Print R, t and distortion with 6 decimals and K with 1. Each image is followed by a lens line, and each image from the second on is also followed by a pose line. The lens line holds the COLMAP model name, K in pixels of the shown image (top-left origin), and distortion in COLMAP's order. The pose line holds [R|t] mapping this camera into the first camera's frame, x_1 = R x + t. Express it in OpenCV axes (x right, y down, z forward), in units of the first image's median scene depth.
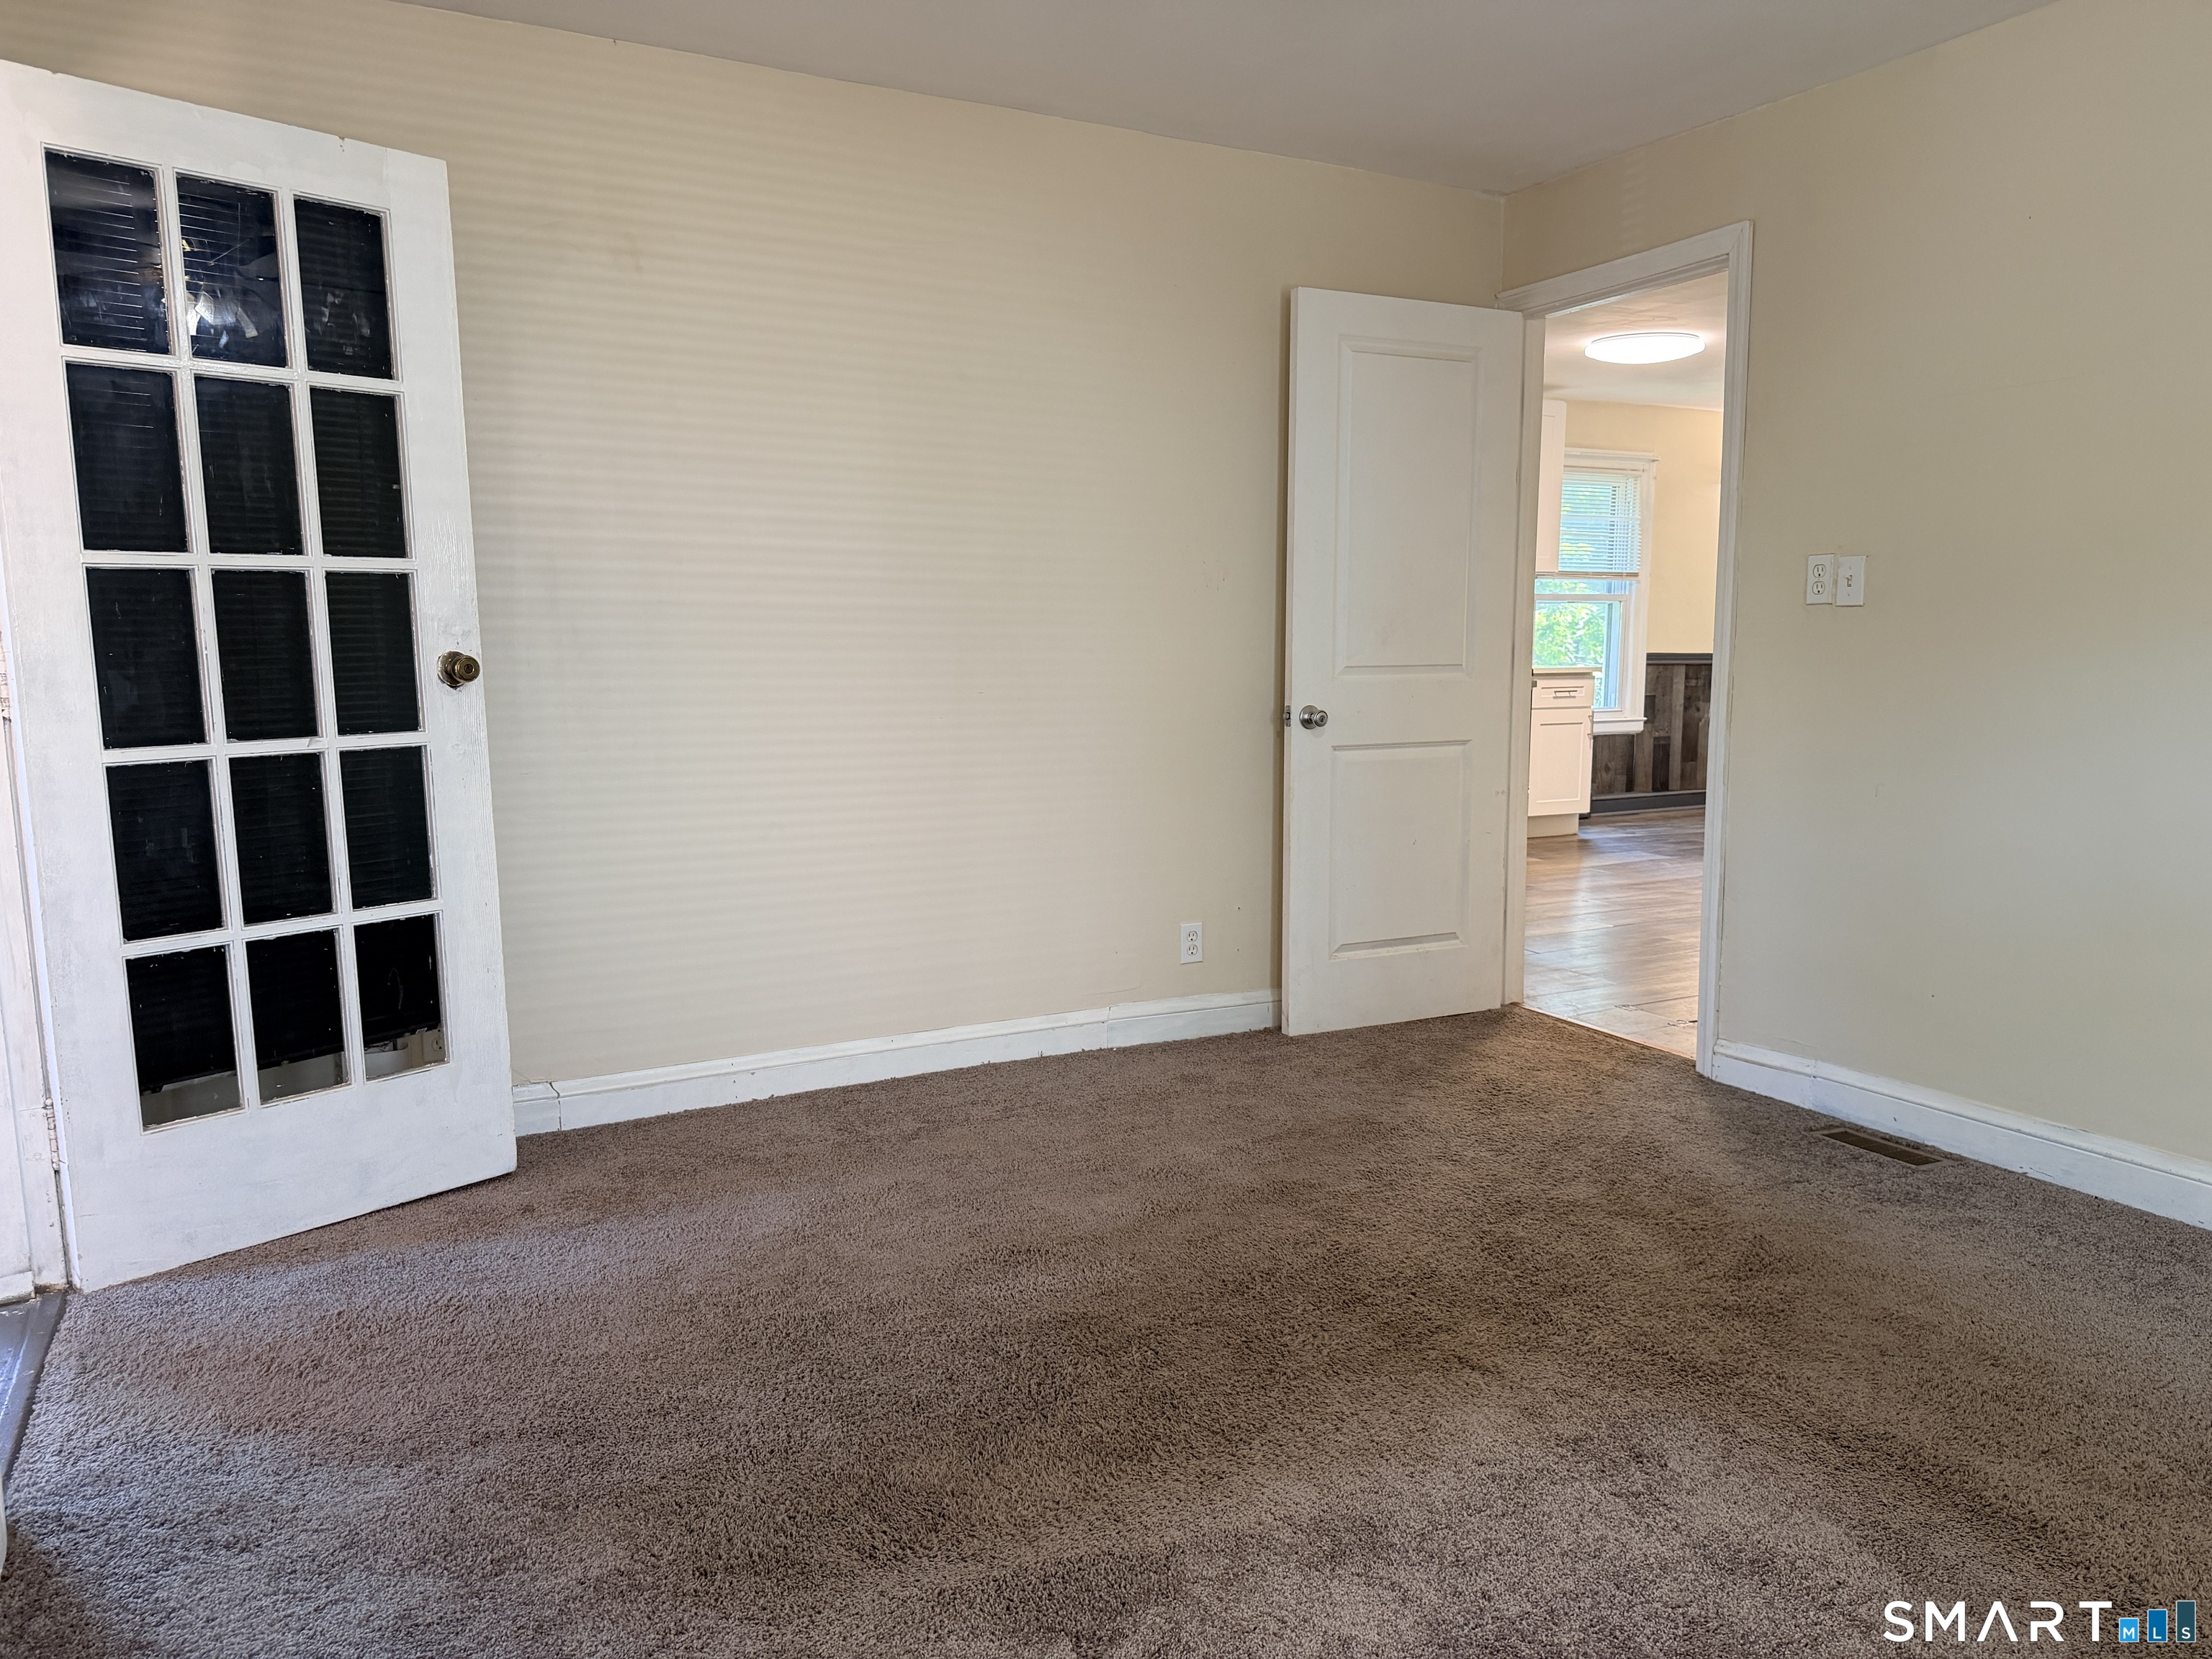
lens RADIAL K [[1548.5, 0, 1109.2], [0, 1548.5, 838.8], [0, 0, 1]] dist [0.096038, -0.121306]
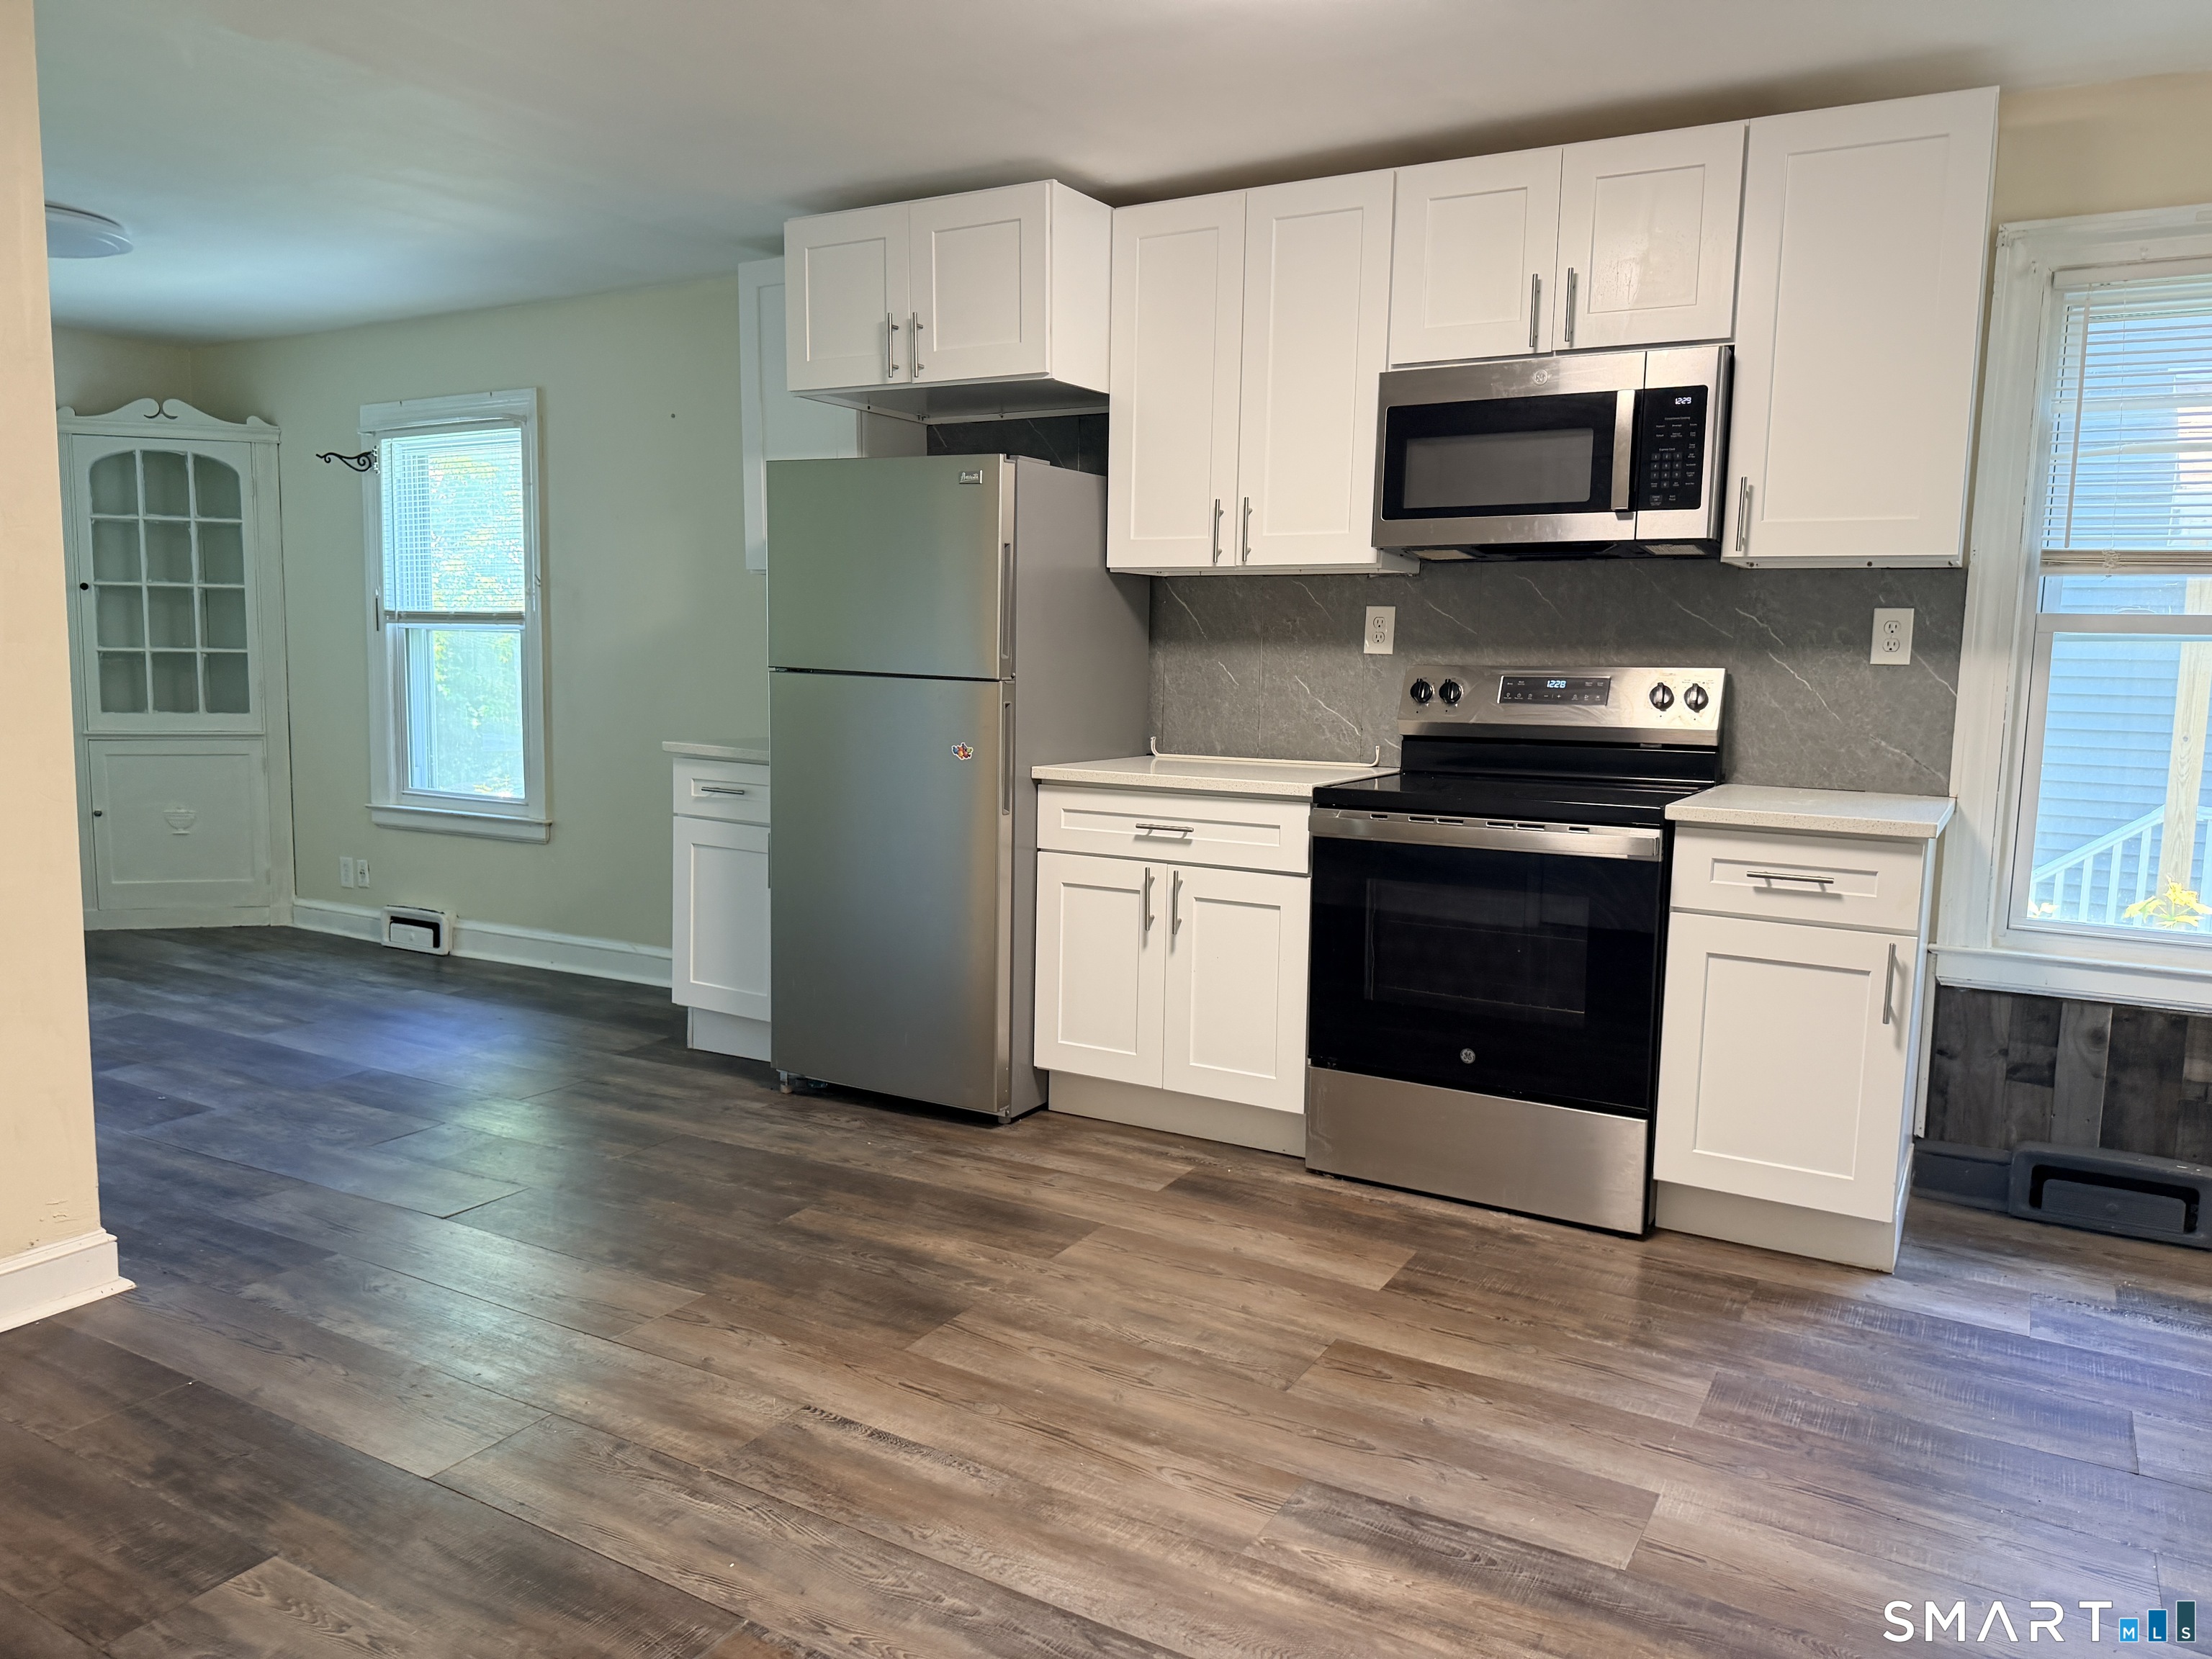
lens RADIAL K [[1548.5, 0, 1109.2], [0, 1548.5, 838.8], [0, 0, 1]] dist [0.096038, -0.121306]
pose [[0.527784, 0.117266, -0.841245, 0.451262], [-0.131534, 0.989760, 0.055446, -0.089919], [0.839132, 0.081389, 0.537804, 0.579408]]
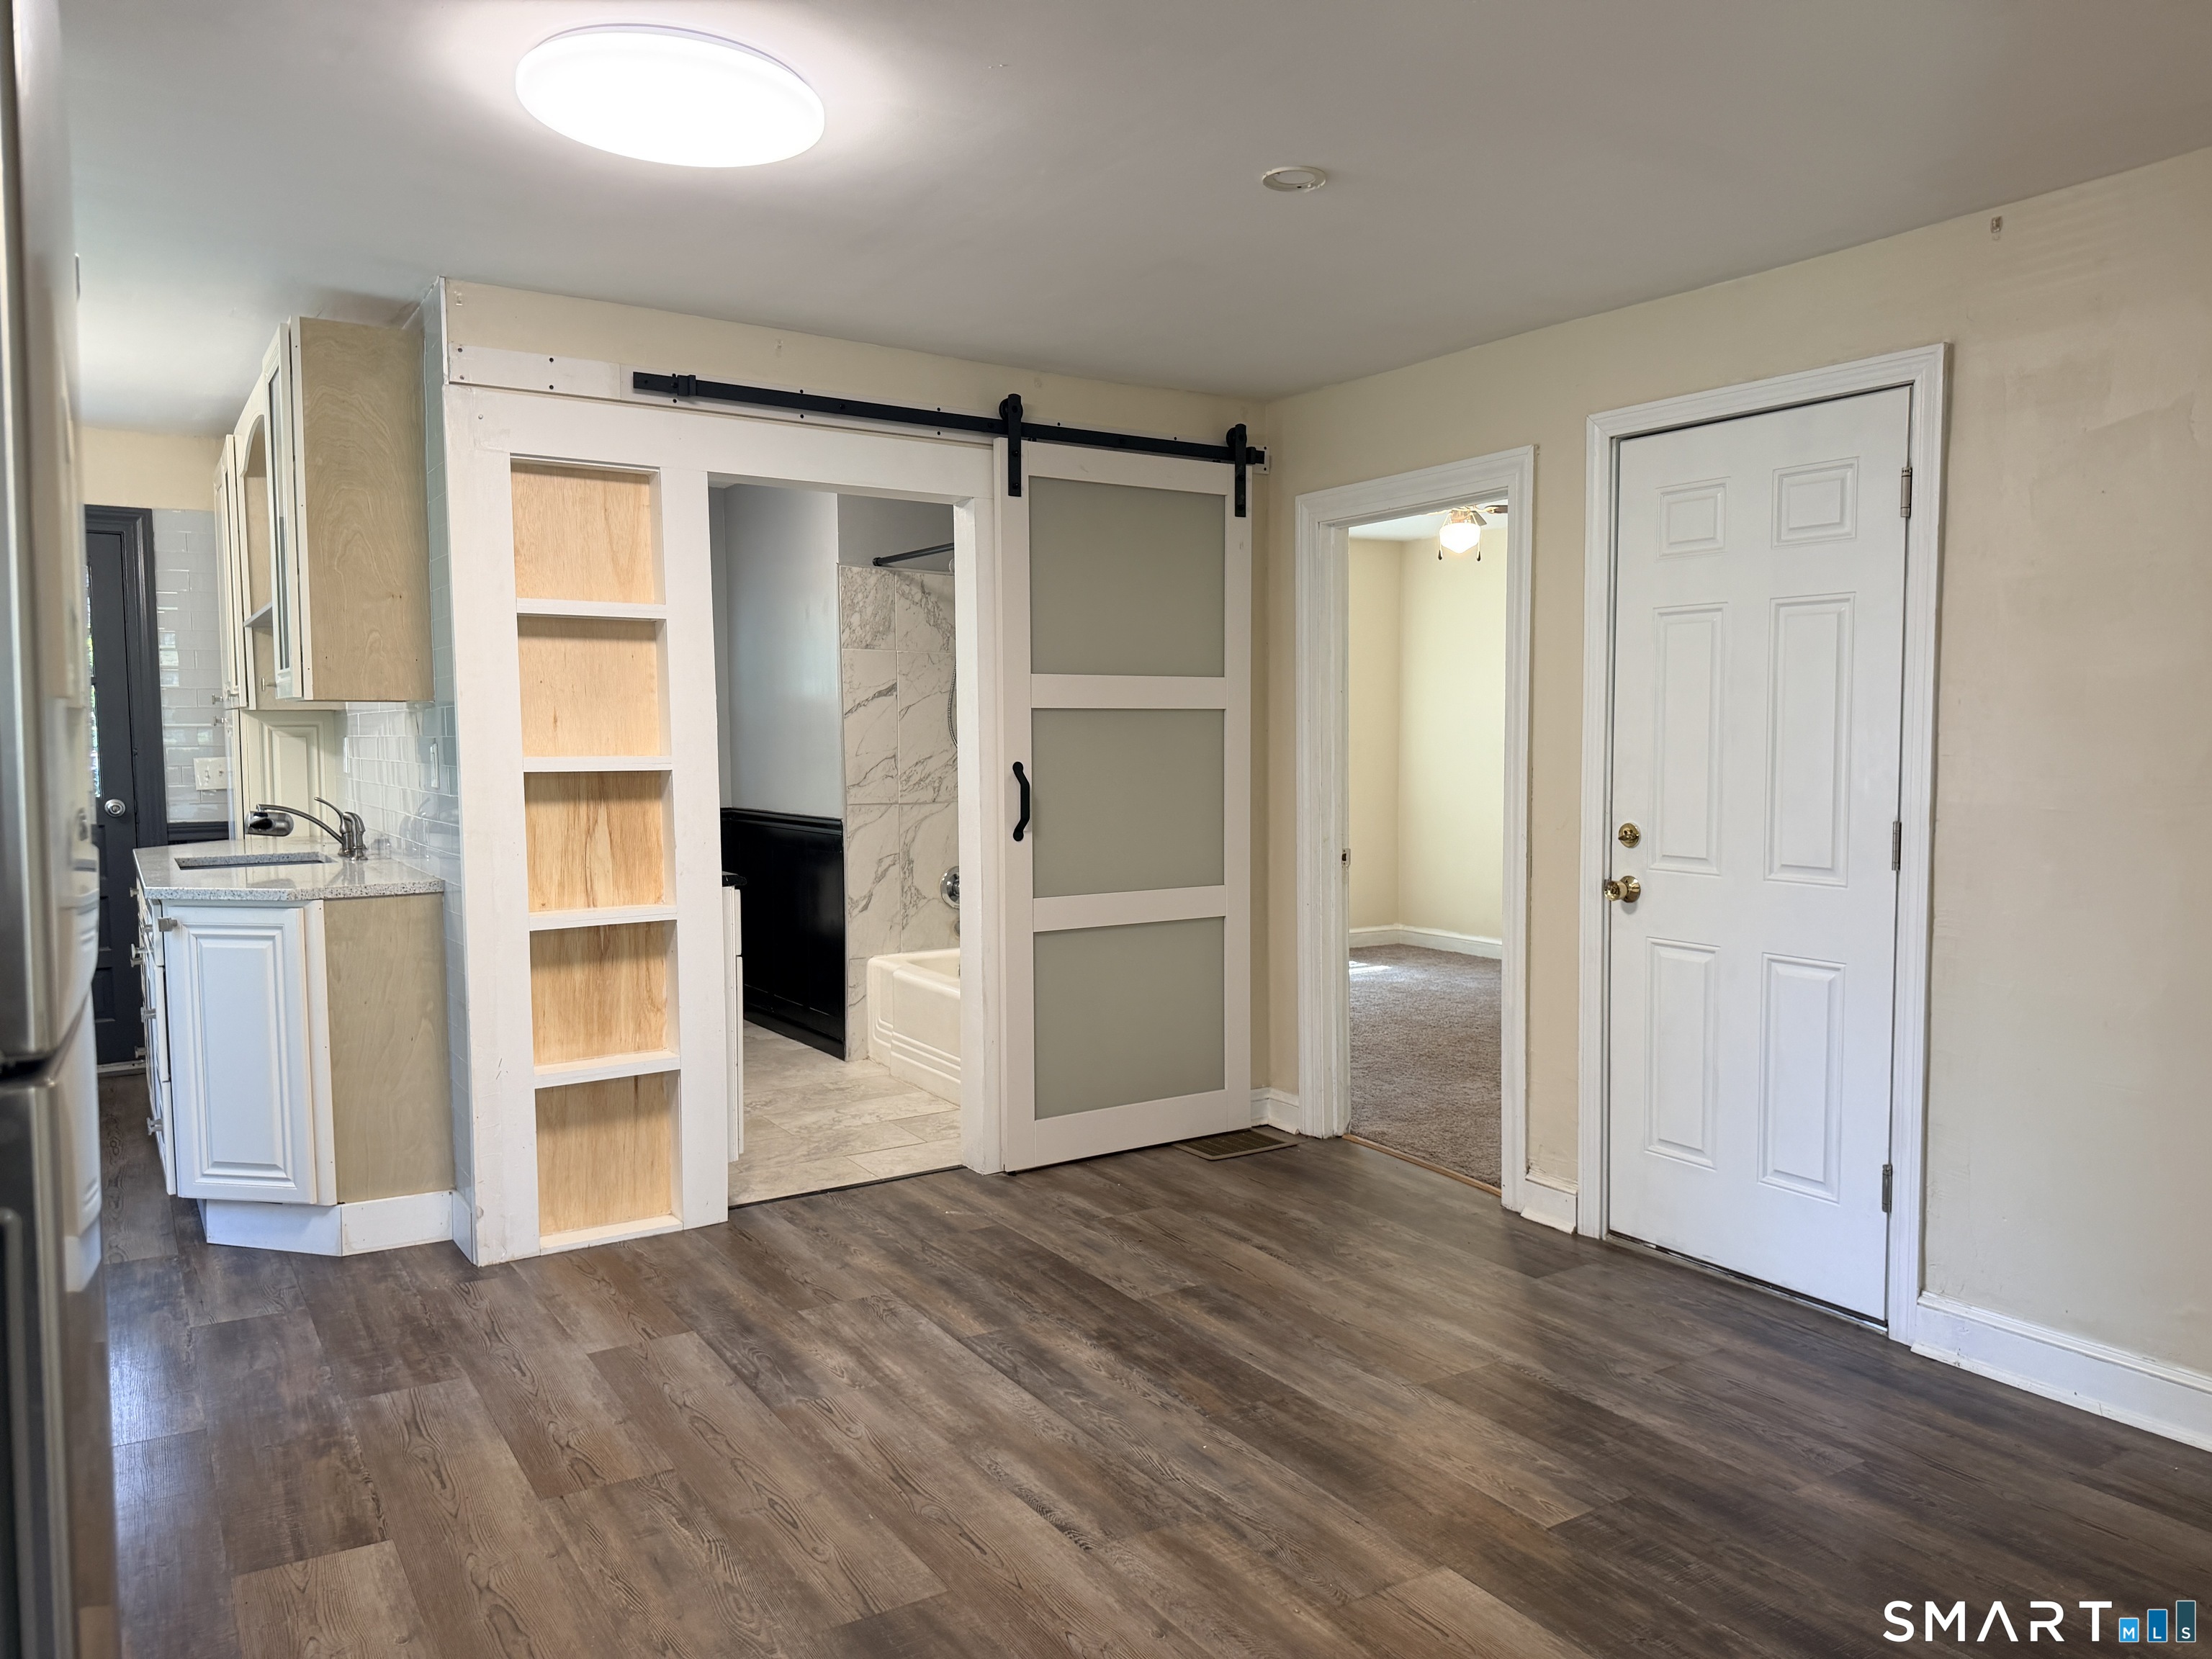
lens RADIAL K [[1548.5, 0, 1109.2], [0, 1548.5, 838.8], [0, 0, 1]] dist [0.096038, -0.121306]
pose [[-0.083042, -0.063201, 0.994540, -0.042869], [0.133953, 0.988222, 0.073984, -0.108808], [-0.987502, 0.139366, -0.073598, 0.686932]]
